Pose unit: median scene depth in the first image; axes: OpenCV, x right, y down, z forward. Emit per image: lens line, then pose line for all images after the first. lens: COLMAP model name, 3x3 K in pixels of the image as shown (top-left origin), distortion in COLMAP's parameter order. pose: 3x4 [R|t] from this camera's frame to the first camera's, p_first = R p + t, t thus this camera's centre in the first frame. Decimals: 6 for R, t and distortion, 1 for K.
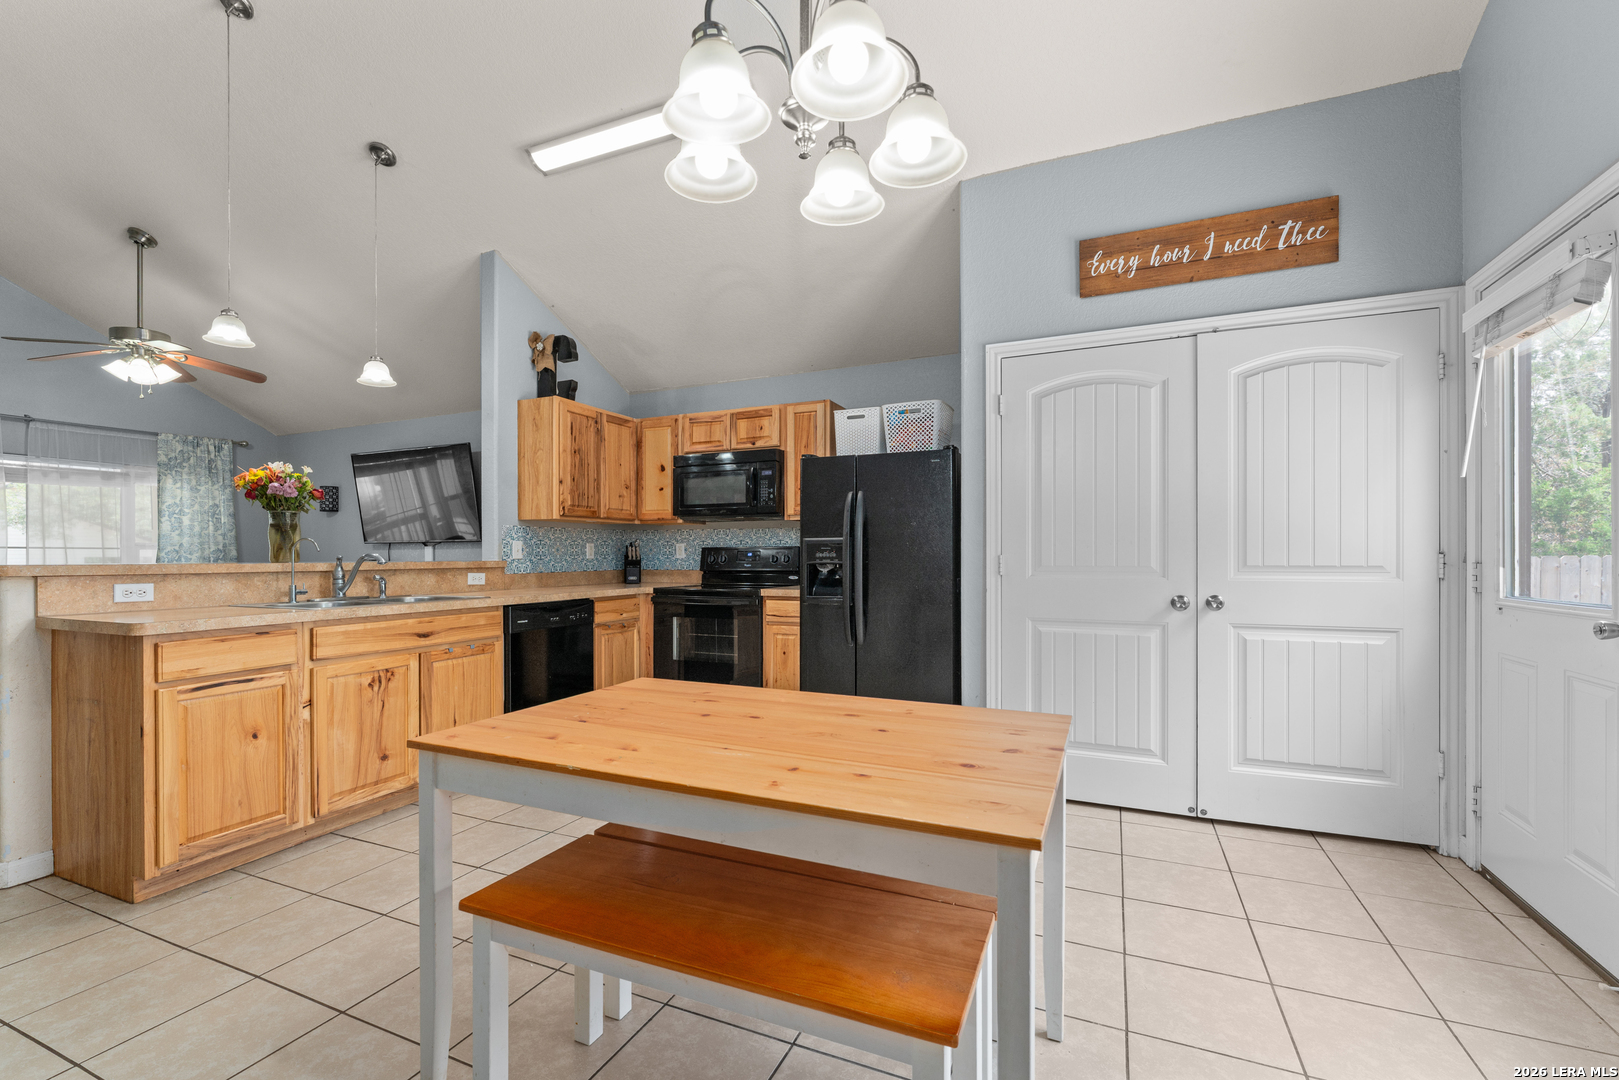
lens RADIAL K [[694.2, 0, 902.5], [0, 694.2, 556.2], [0, 0, 1]] dist [-0.008565, -0.000989]
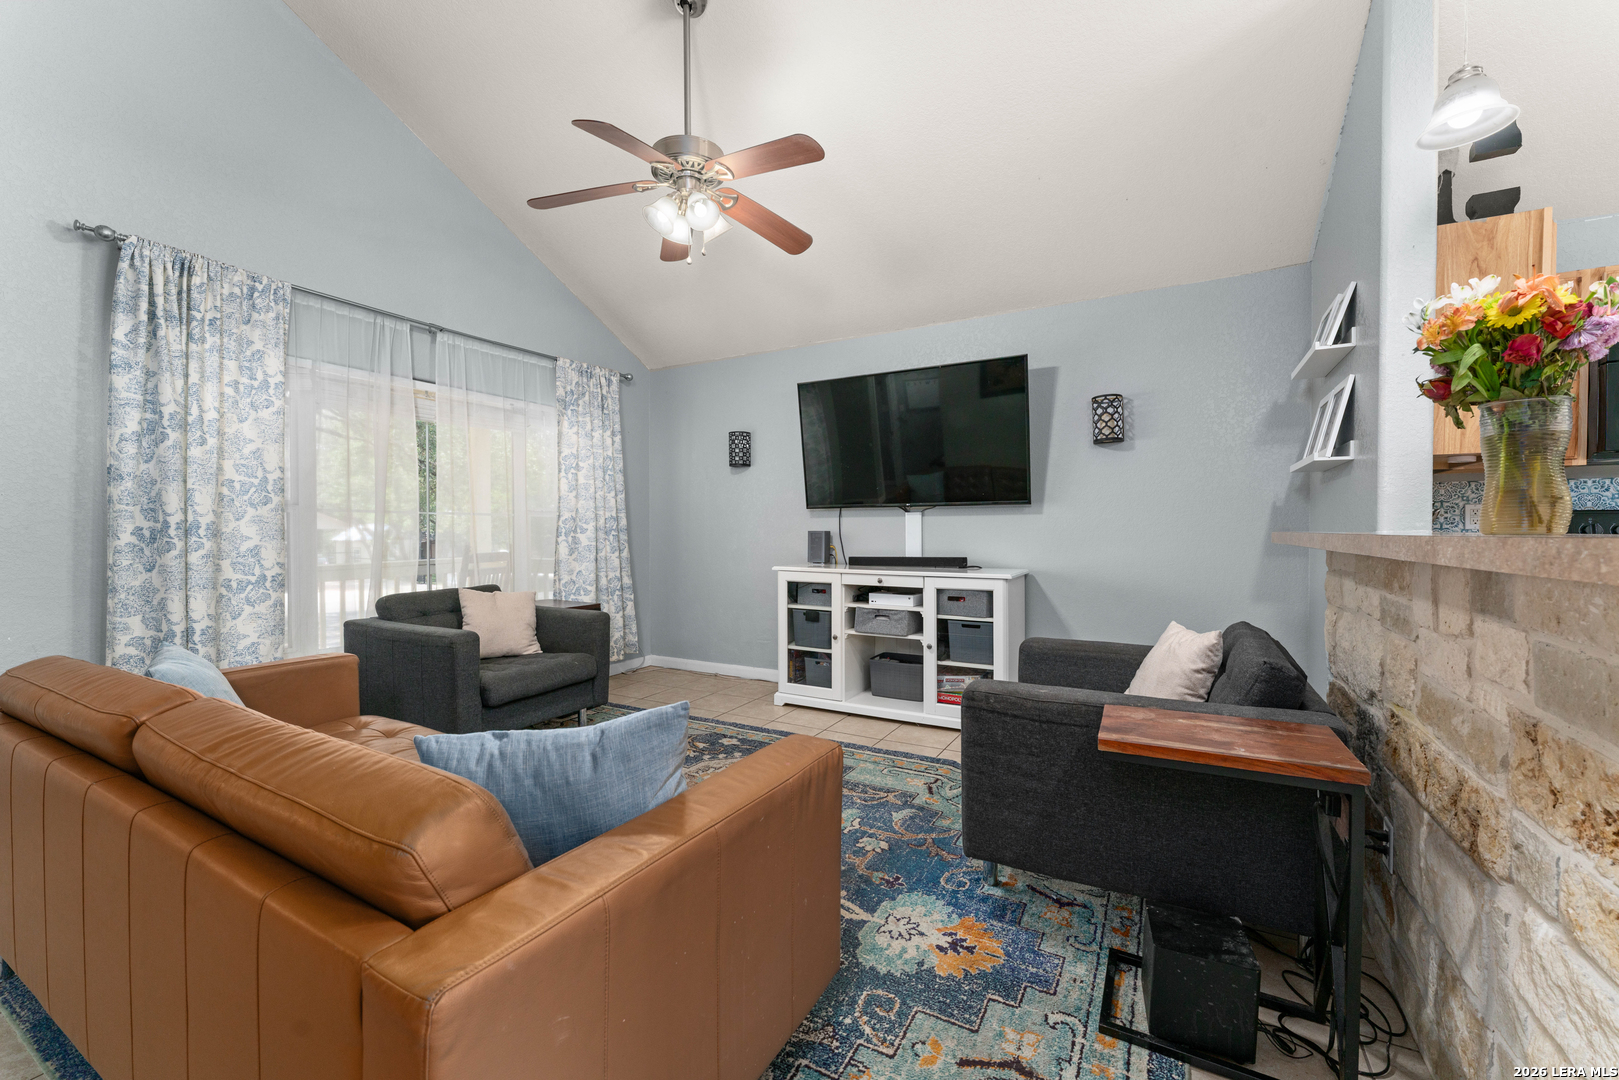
lens RADIAL K [[668.8, 0, 829.1], [0, 668.8, 542.4], [0, 0, 1]] dist [-0.001935, -0.000450]
pose [[0.991079, 0.004214, -0.133211, -0.935426], [-0.001641, 0.999810, 0.019424, 0.004668], [0.133268, -0.019032, 0.990897, 0.437772]]
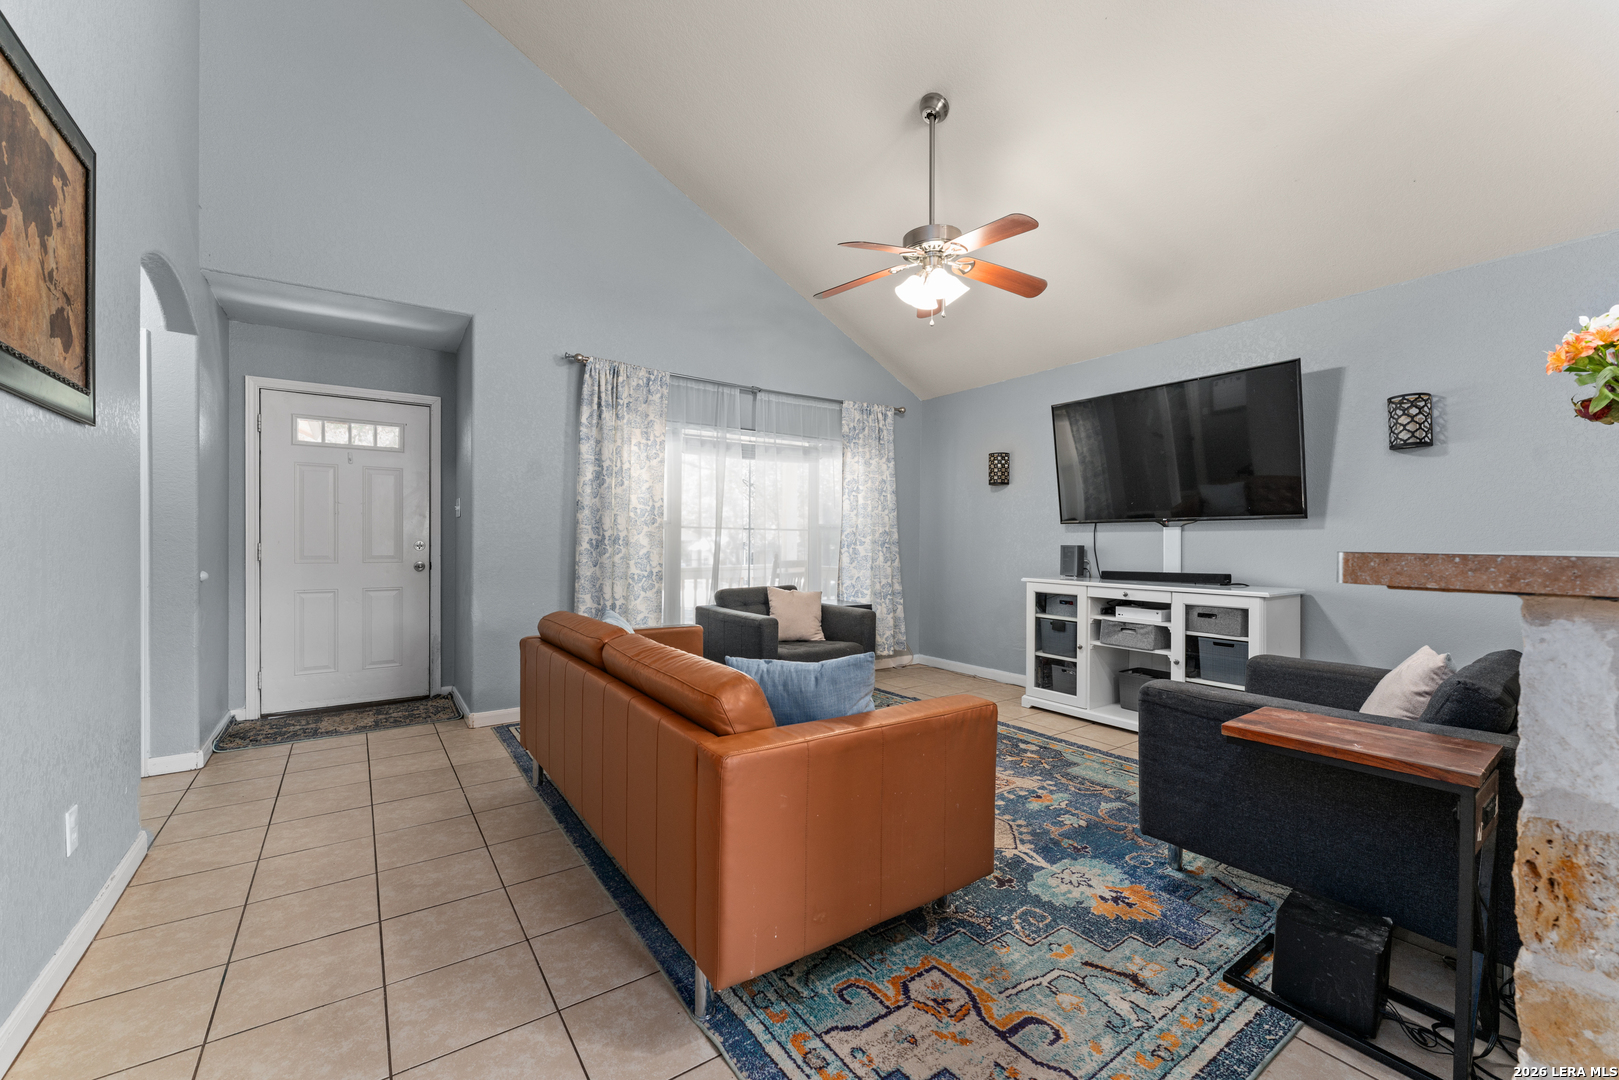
lens RADIAL K [[686.2, 0, 811.4], [0, 686.2, 546.9], [0, 0, 1]] dist [-0.001929, -0.000292]
pose [[0.826841, 0.012554, -0.562296, -0.820700], [-0.009315, 0.999919, 0.008628, 0.003998], [0.562359, -0.001896, 0.826891, 0.319165]]
